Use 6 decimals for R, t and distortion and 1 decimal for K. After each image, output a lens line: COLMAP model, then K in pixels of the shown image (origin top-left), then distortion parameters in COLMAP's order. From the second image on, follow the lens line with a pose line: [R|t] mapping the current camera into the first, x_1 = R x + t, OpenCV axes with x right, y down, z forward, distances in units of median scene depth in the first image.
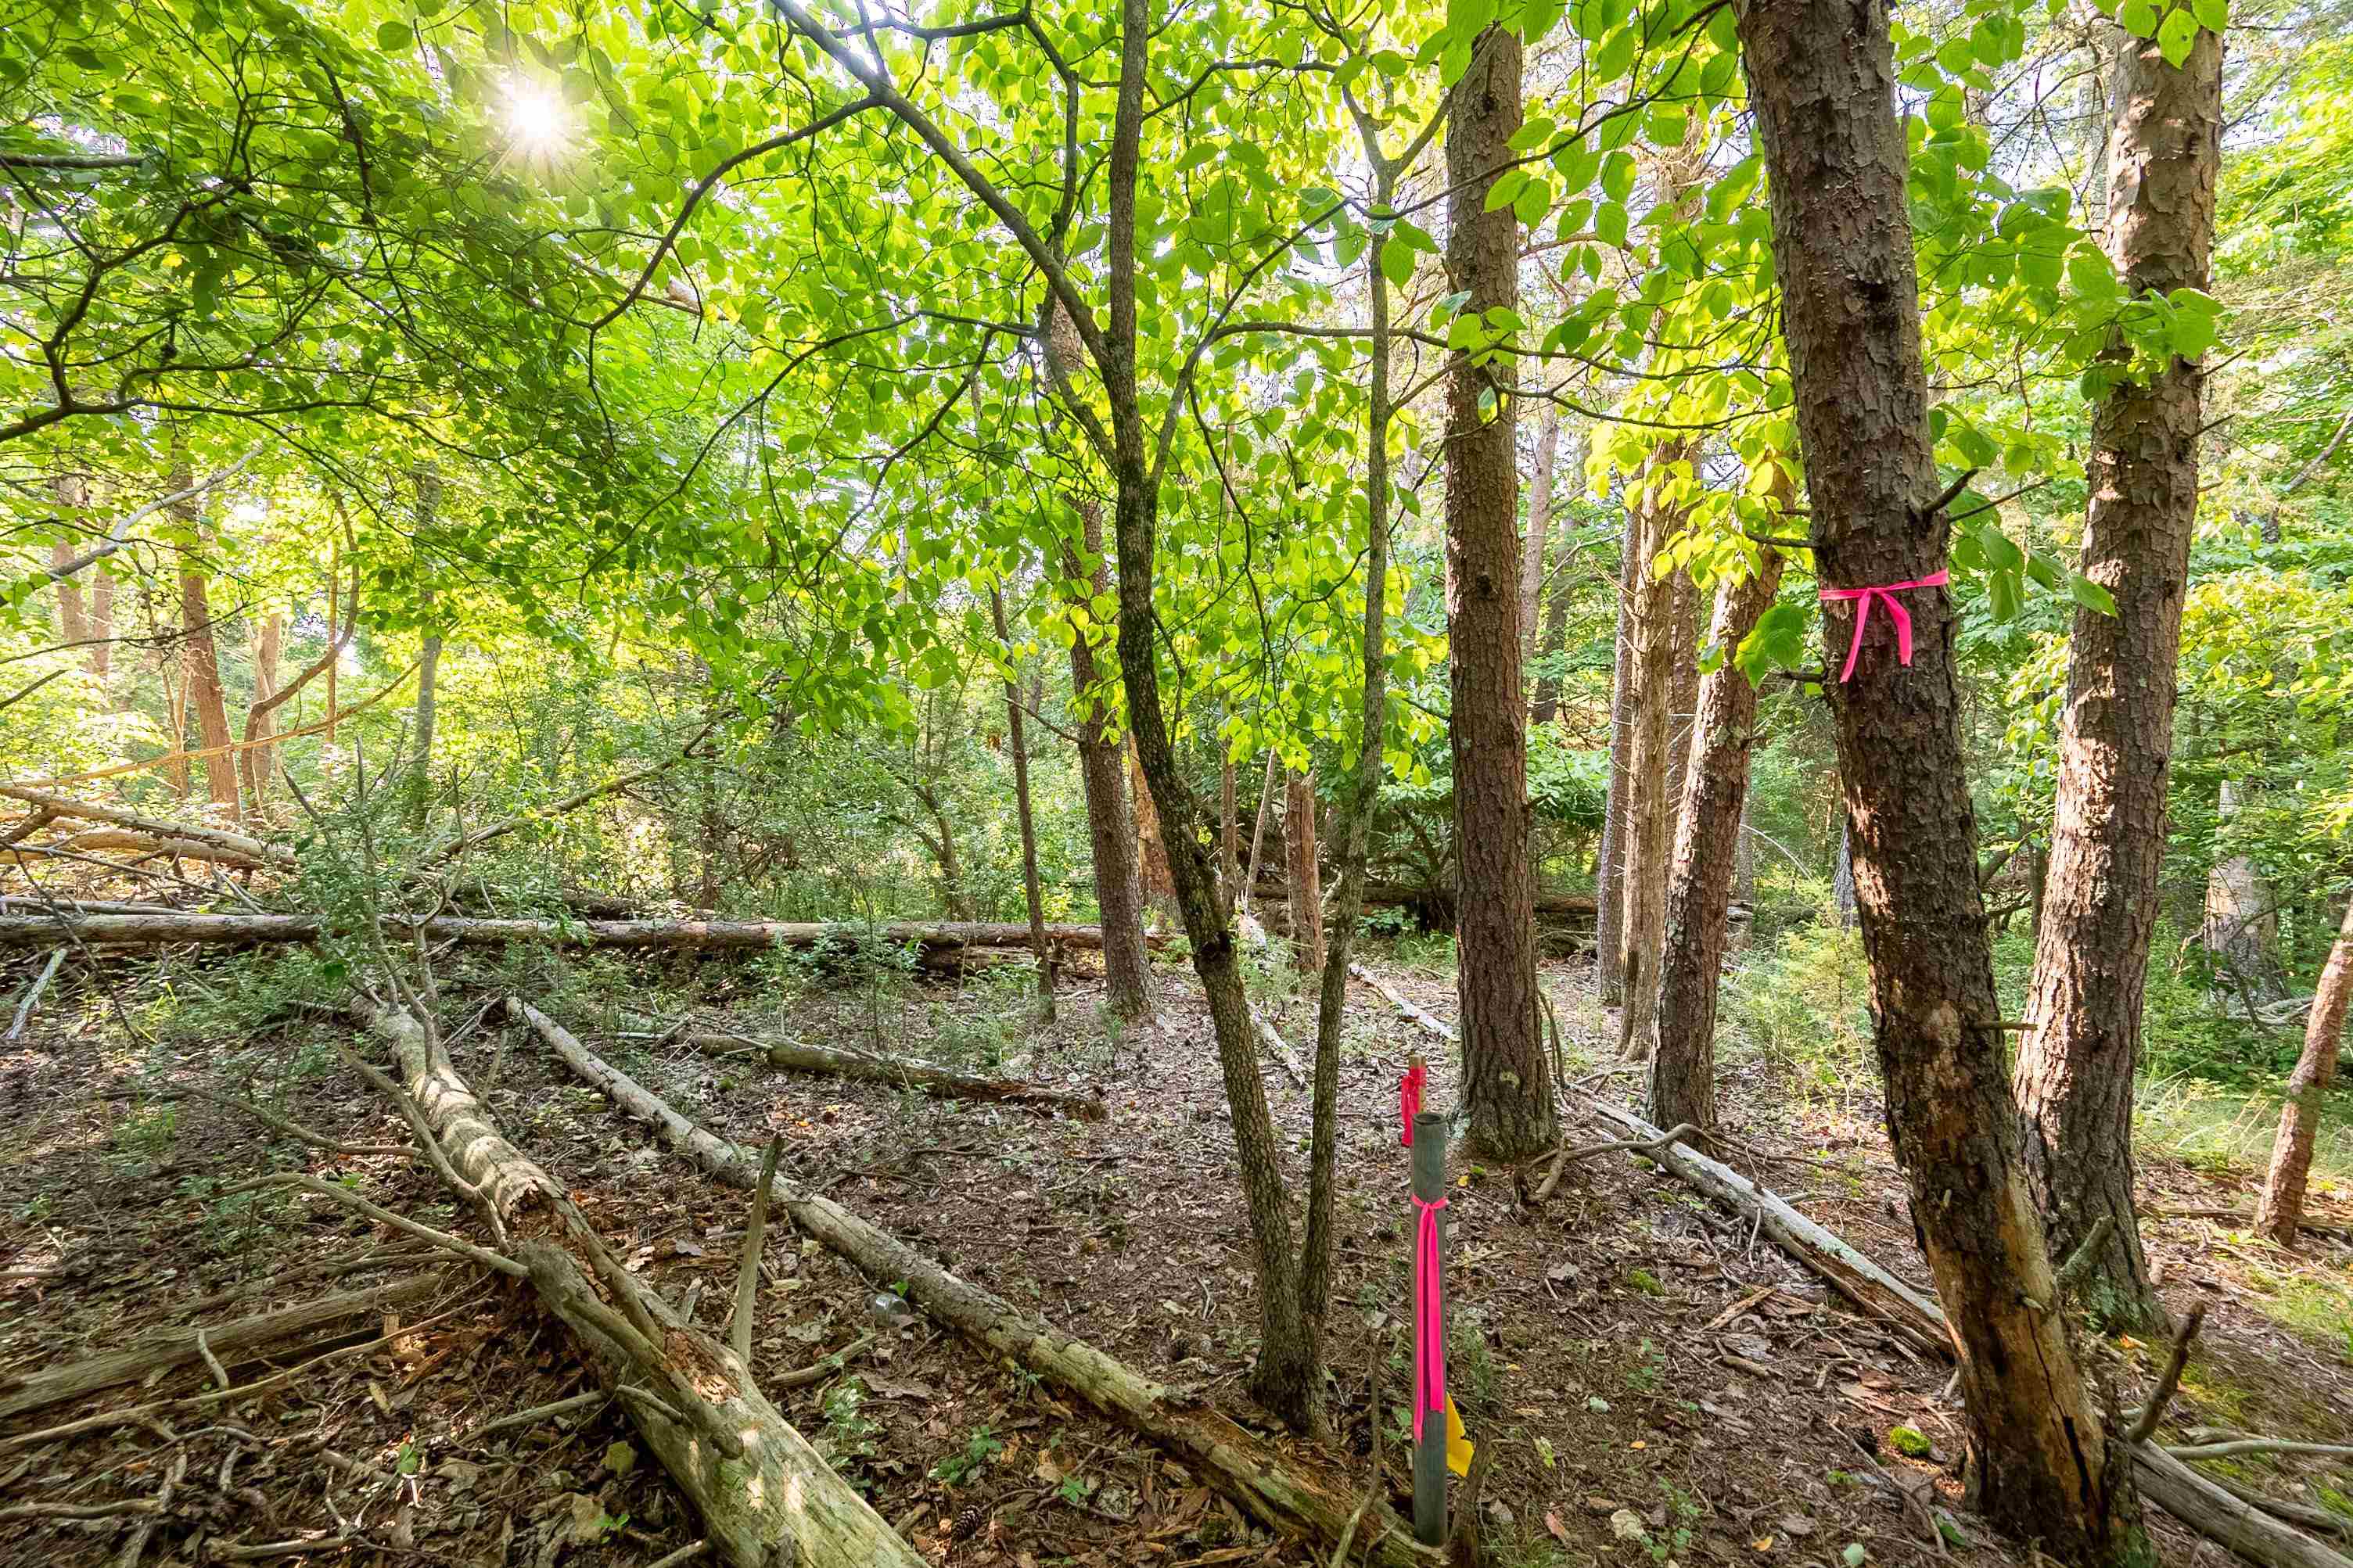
lens RADIAL K [[950.7, 0, 1177.5], [0, 950.7, 790.2], [0, 0, 1]] dist [0.000215, 0.000014]
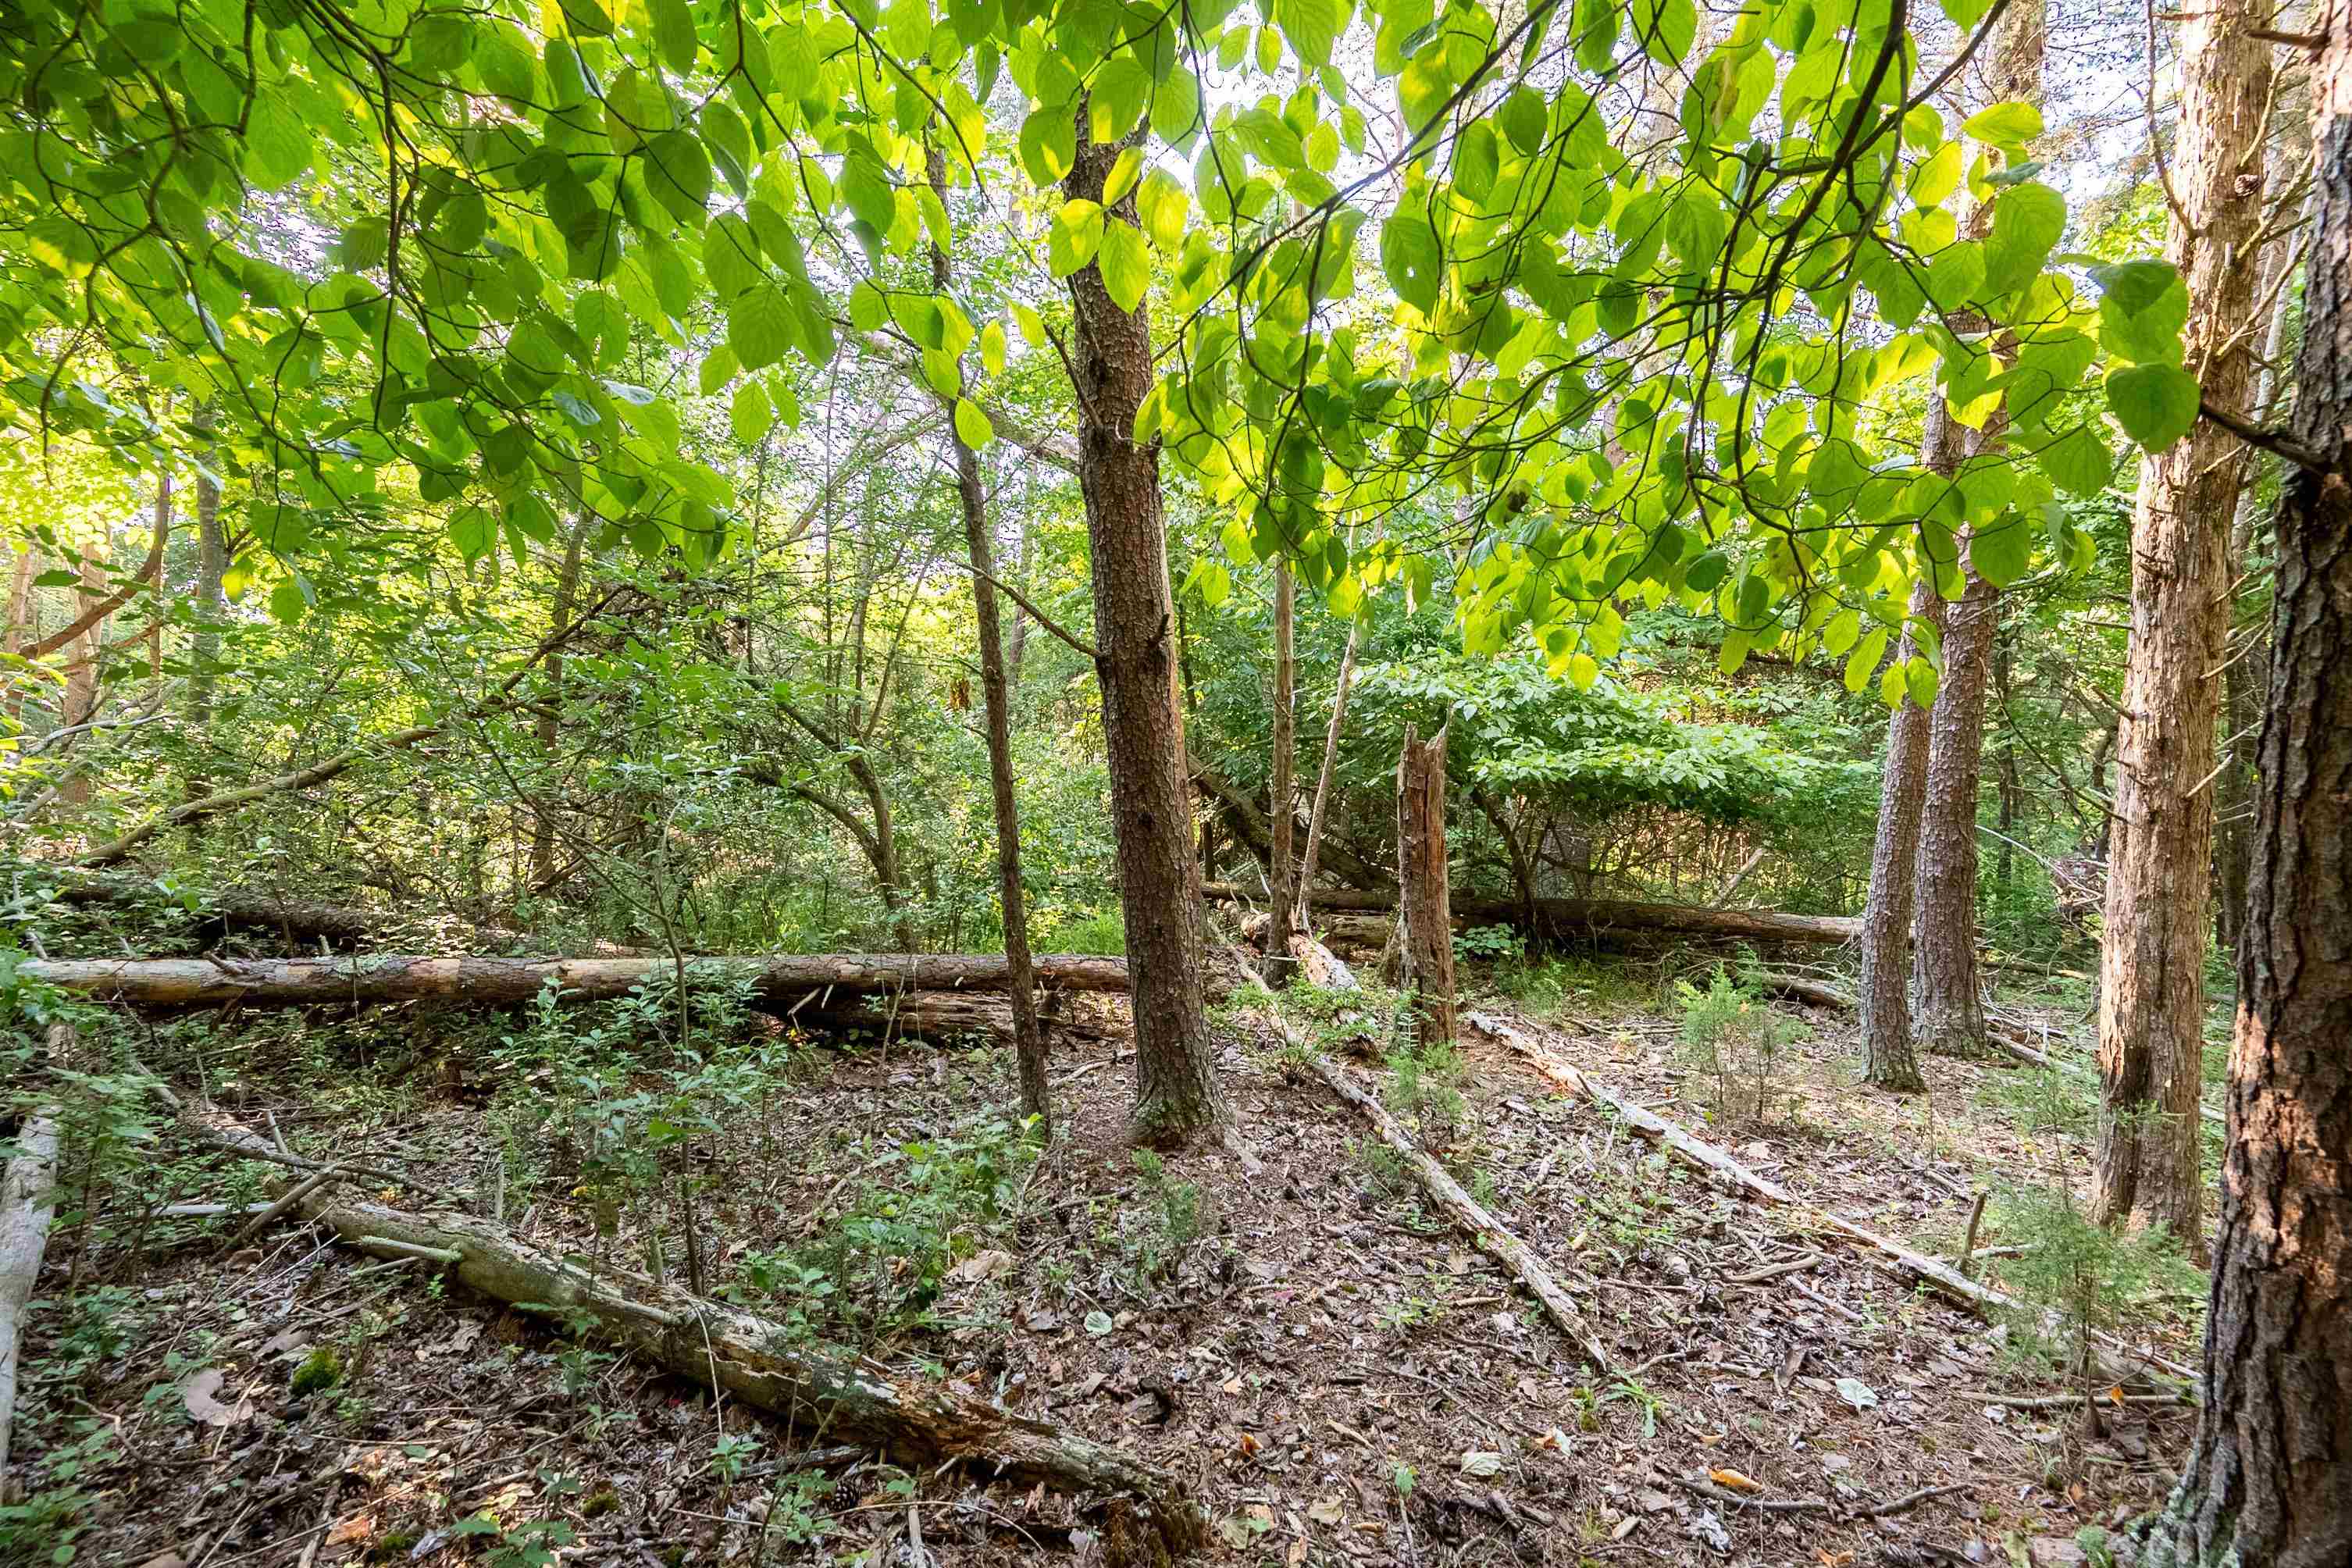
lens RADIAL K [[950.5, 0, 1174.9], [0, 950.5, 782.8], [0, 0, 1]] dist [0.000215, 0.000014]
pose [[0.999651, 0.012678, 0.023160, -0.056995], [-0.012666, 0.999920, -0.000679, 0.020136], [-0.023167, 0.000386, 0.999732, 0.347767]]
